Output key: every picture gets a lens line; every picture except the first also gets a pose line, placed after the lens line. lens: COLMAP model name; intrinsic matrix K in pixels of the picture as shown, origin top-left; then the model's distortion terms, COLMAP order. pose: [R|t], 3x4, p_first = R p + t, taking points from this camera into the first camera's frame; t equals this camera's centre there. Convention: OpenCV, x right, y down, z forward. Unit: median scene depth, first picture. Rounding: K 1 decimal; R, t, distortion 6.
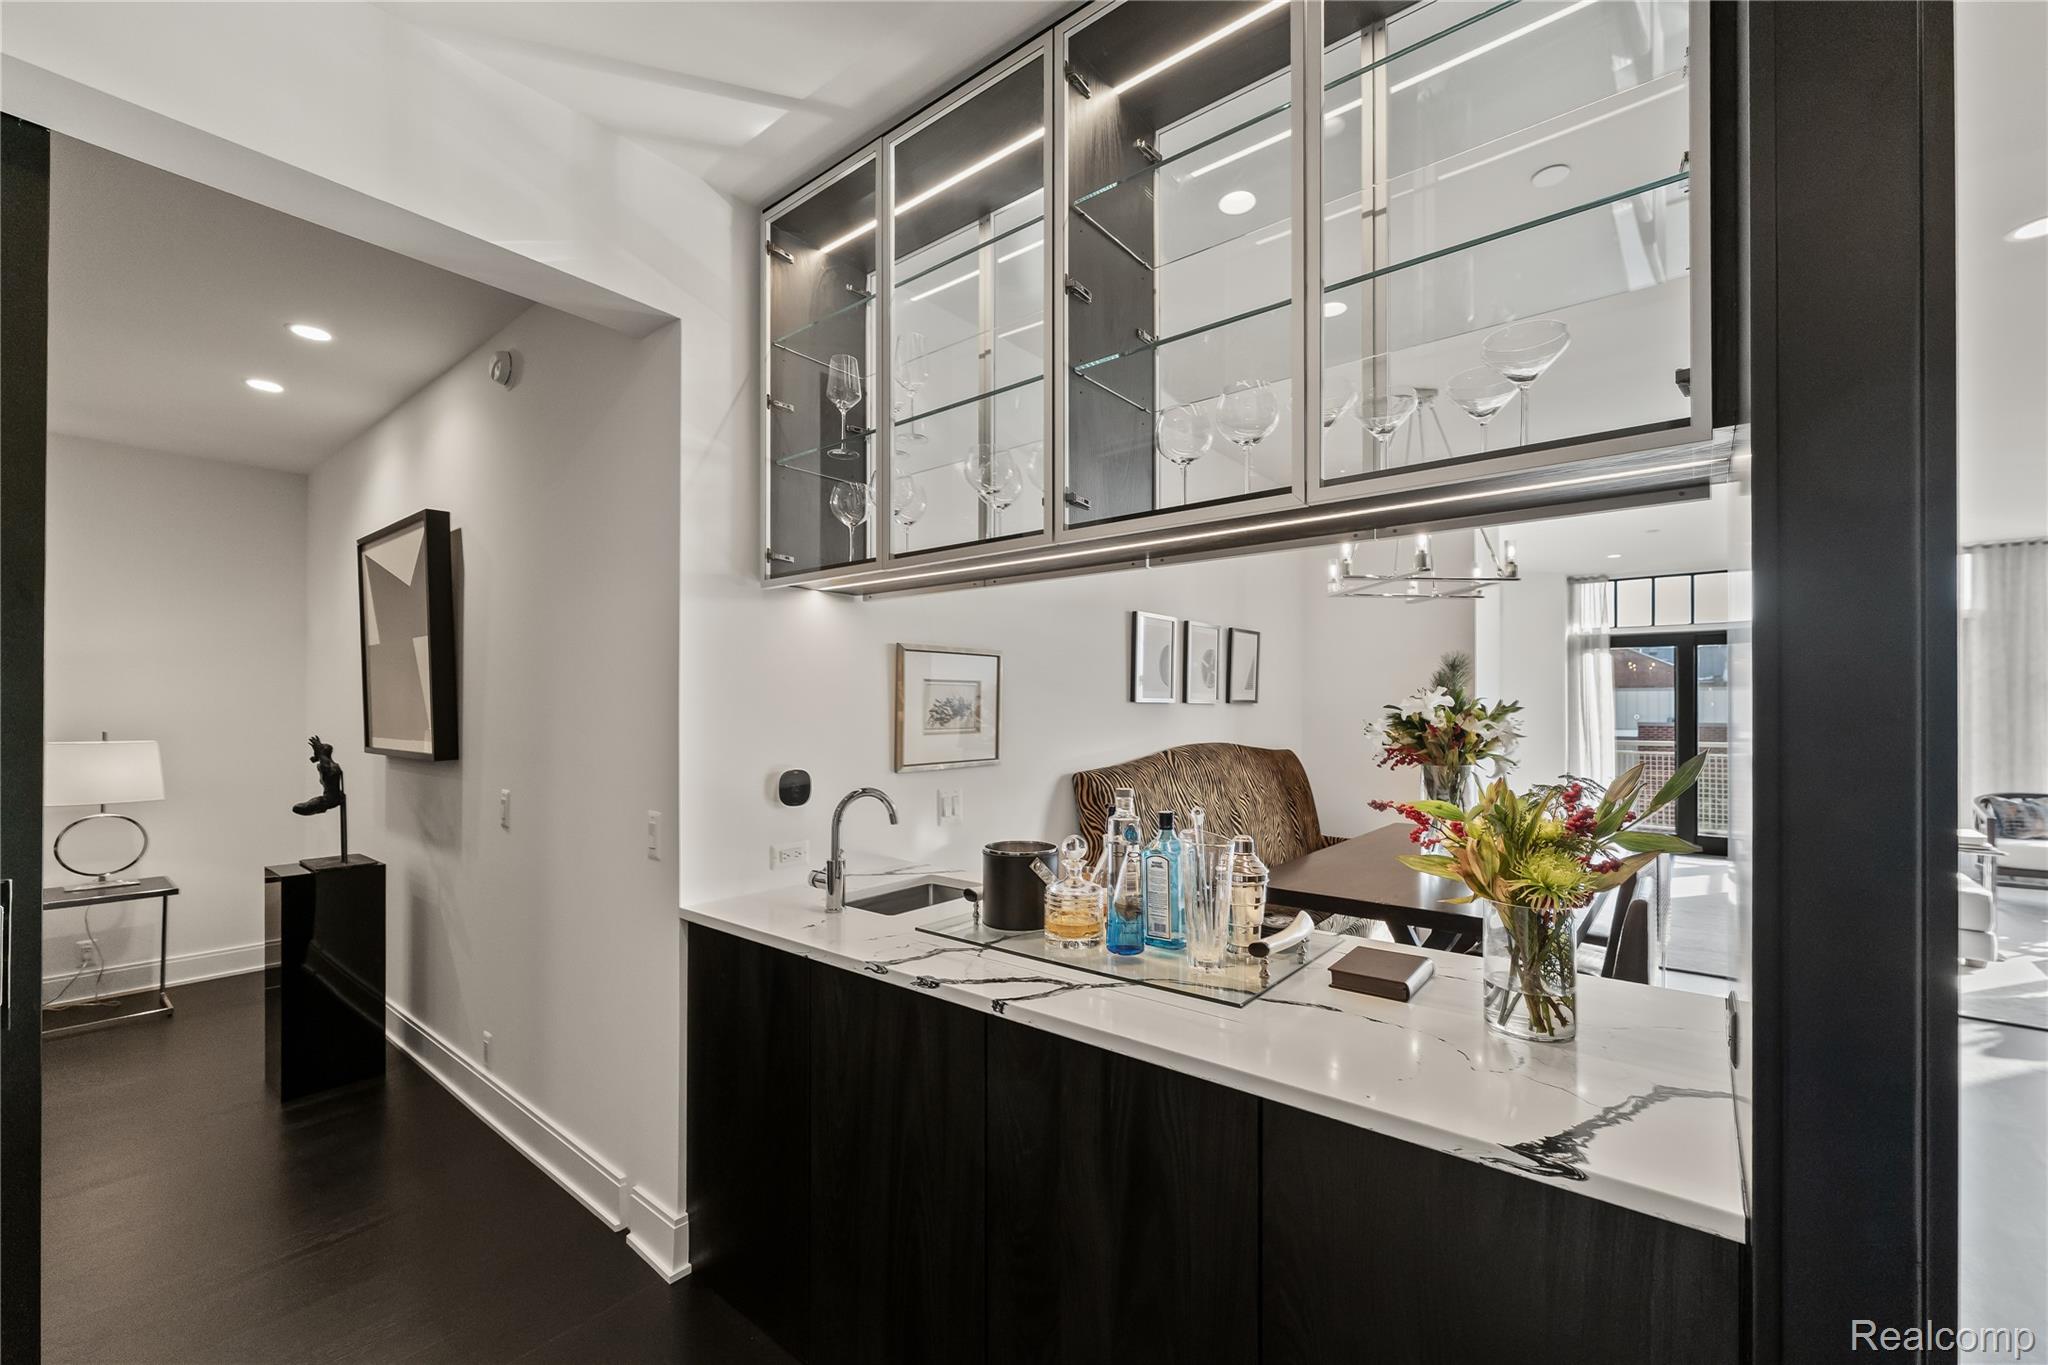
lens RADIAL K [[807.4, 0, 1024.0], [0, 807.4, 682.5], [0, 0, 1]] dist [0.001104, 0.000043]
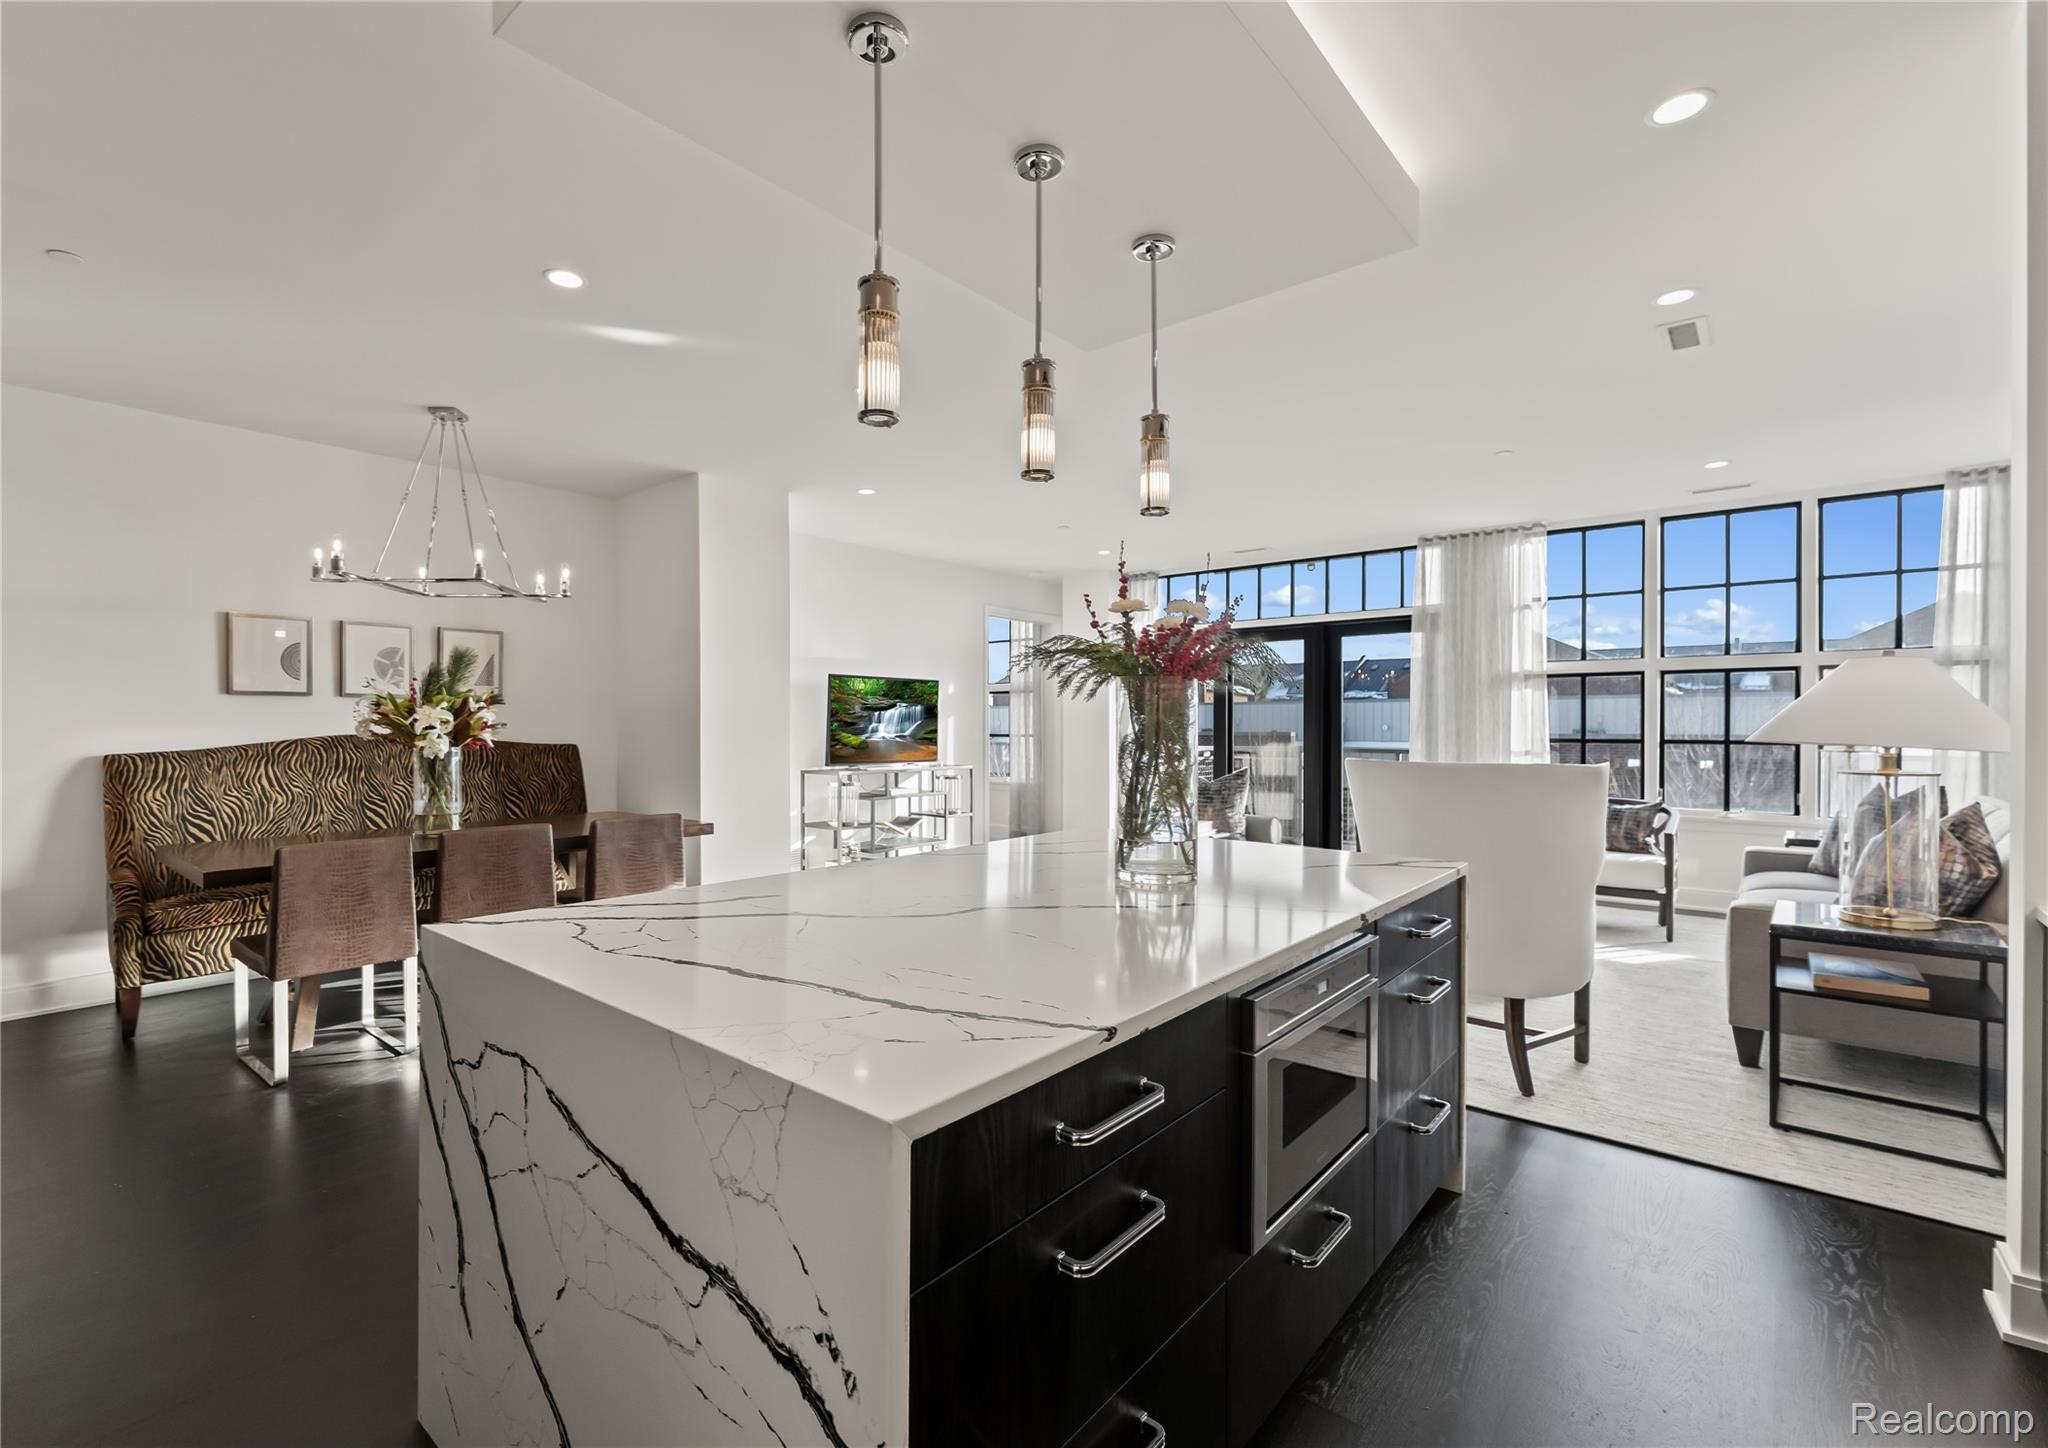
lens RADIAL K [[925.4, 0, 975.2], [0, 925.4, 727.9], [0, 0, 1]] dist [0.001439, -0.000249]
pose [[0.999048, -0.006375, -0.043156, 0.695743], [0.007478, 0.999648, 0.025436, 0.025524], [0.042979, -0.025734, 0.998744, -0.129012]]
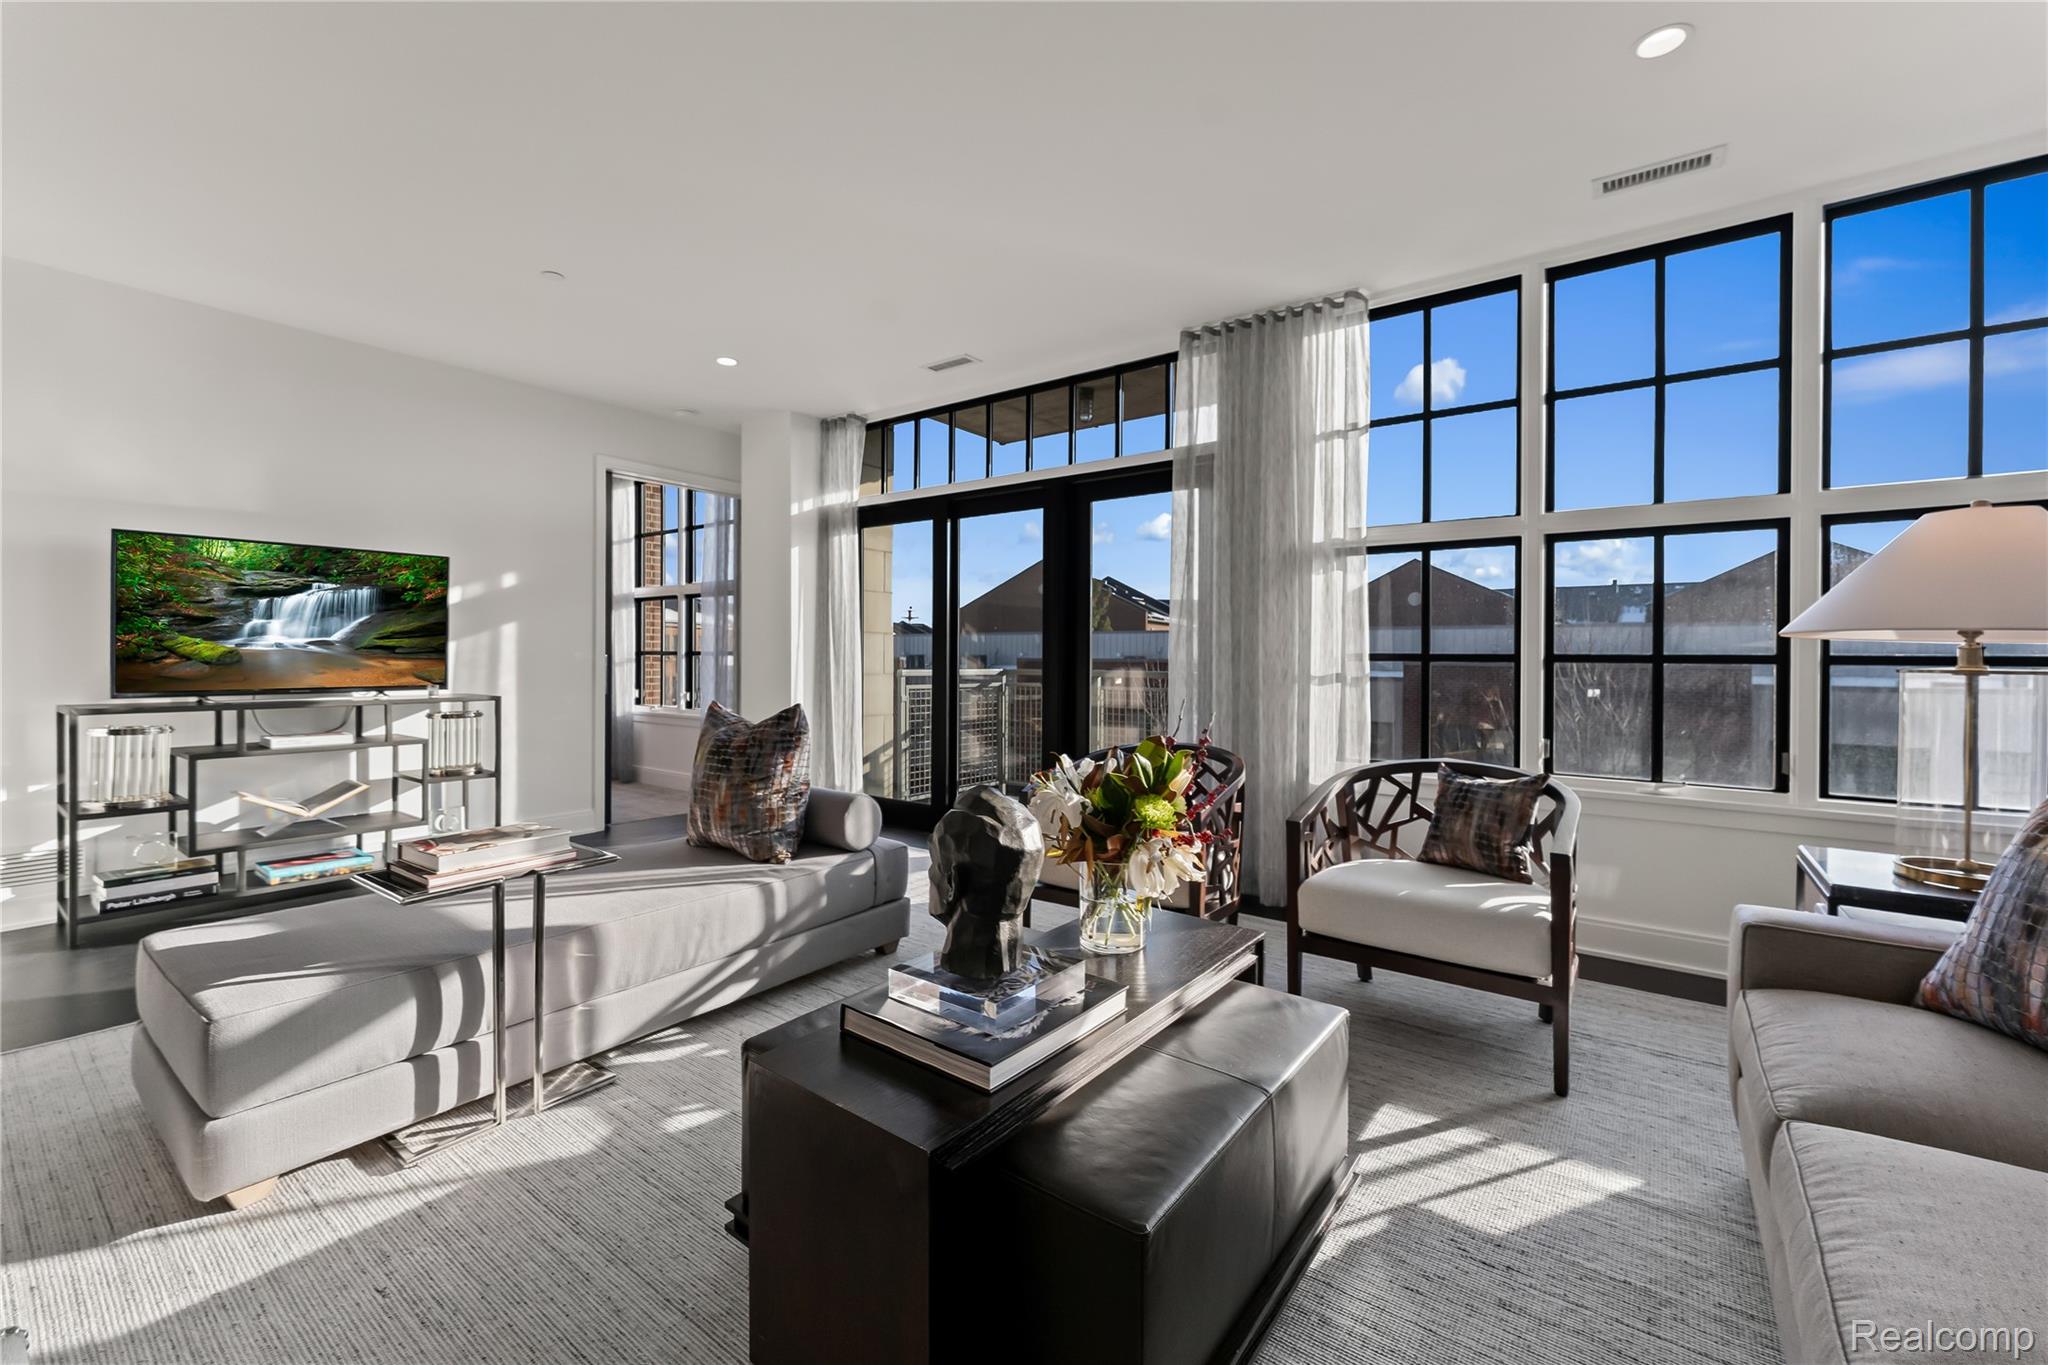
lens RADIAL K [[820.5, 0, 1028.8], [0, 820.5, 655.8], [0, 0, 1]] dist [-0.000925, 0.000077]
pose [[0.999371, 0.001710, 0.035428, 1.052195], [-0.002654, 0.999642, 0.026629, 0.057340], [-0.035370, -0.026706, 0.999017, 0.401502]]
